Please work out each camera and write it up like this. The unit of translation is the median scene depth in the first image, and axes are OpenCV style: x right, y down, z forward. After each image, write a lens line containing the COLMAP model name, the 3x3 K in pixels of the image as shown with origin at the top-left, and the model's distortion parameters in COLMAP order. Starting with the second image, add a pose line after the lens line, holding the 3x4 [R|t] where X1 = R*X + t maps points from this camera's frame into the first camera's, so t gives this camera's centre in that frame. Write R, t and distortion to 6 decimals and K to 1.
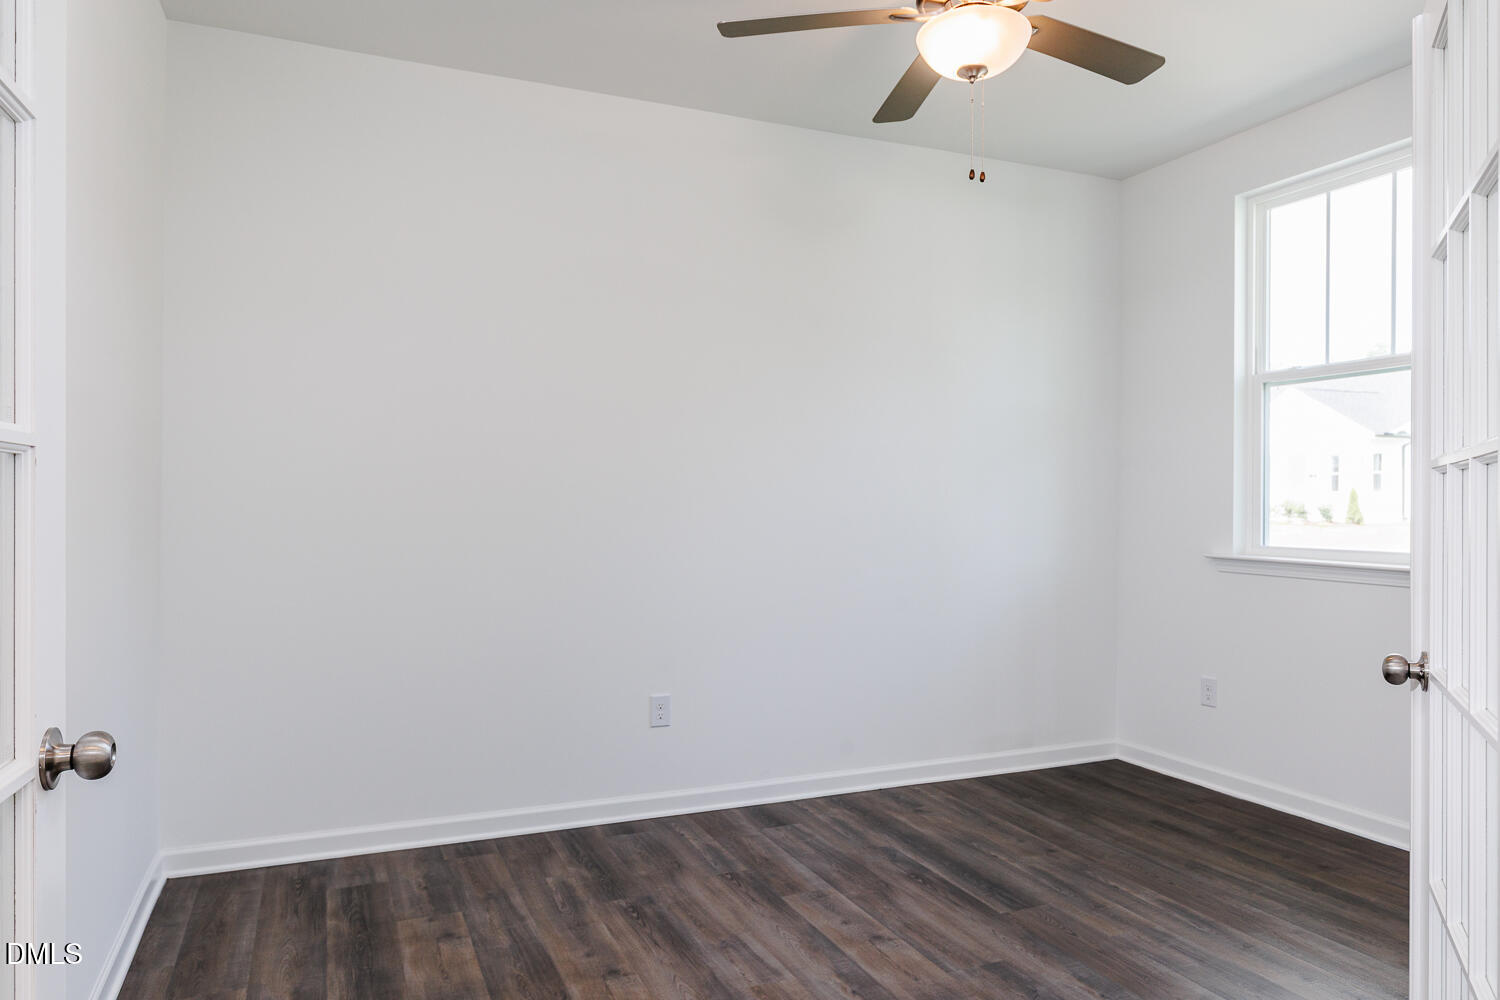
lens RADIAL K [[1015.4, 0, 761.1], [0, 1015.4, 501.5], [0, 0, 1]] dist [0.041447, -0.009428]
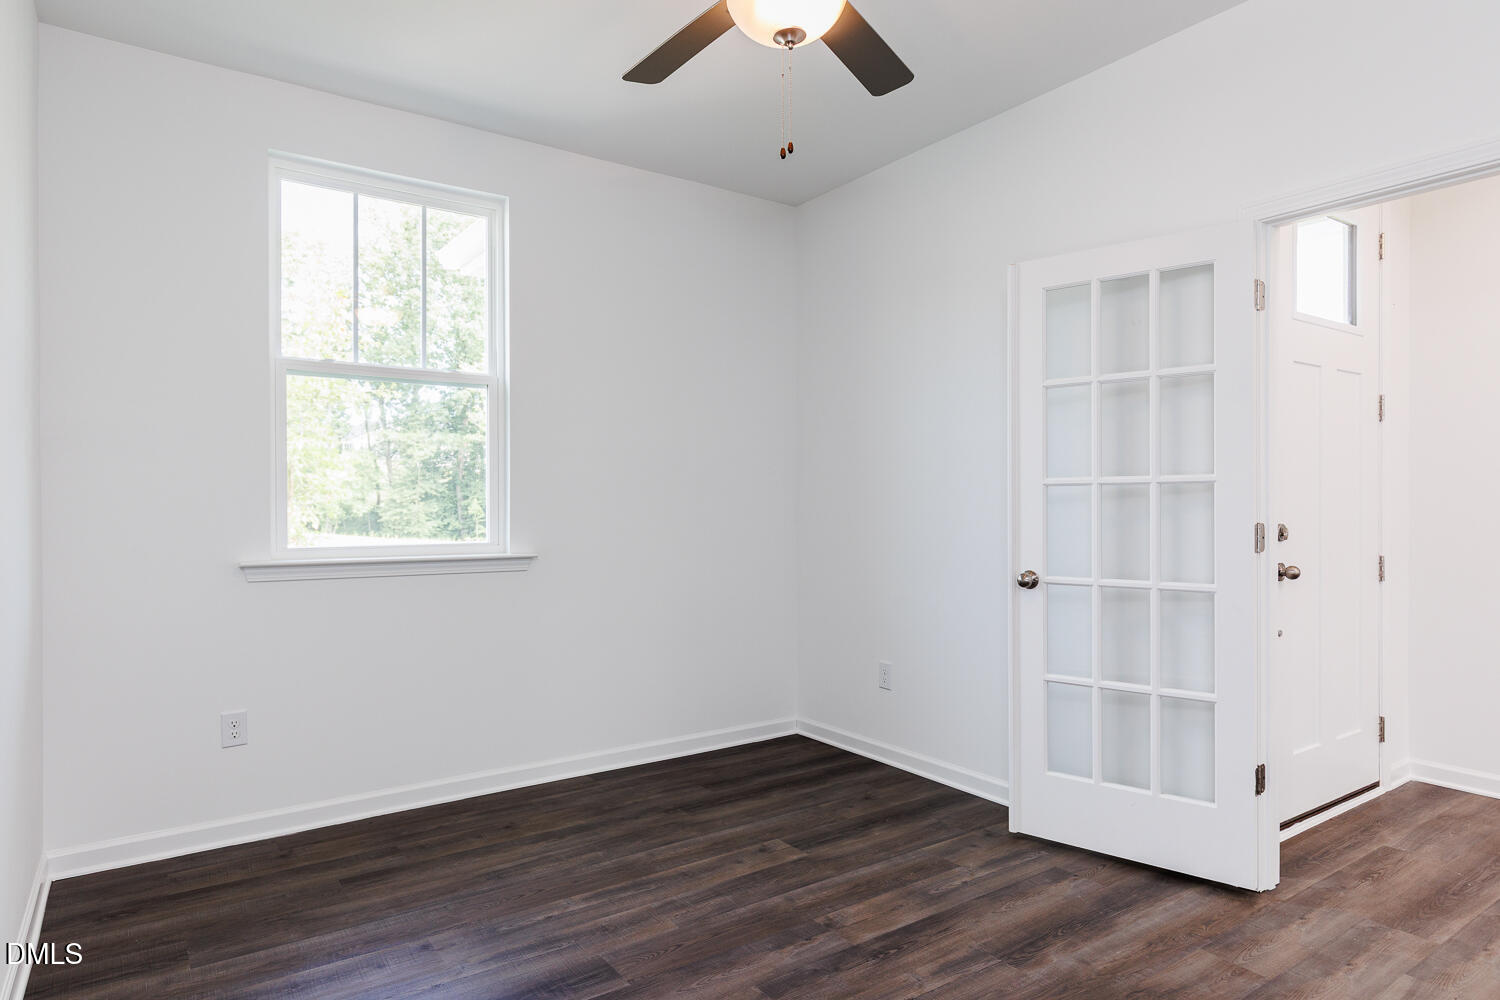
lens RADIAL K [[882.3, 0, 760.6], [0, 882.3, 505.6], [0, 0, 1]] dist [0.006631, 0.001337]
pose [[-0.208493, 0.000127, 0.978024, -0.420815], [-0.000527, 1.000000, -0.000242, 0.006860], [-0.978024, -0.000565, -0.208493, 0.882856]]
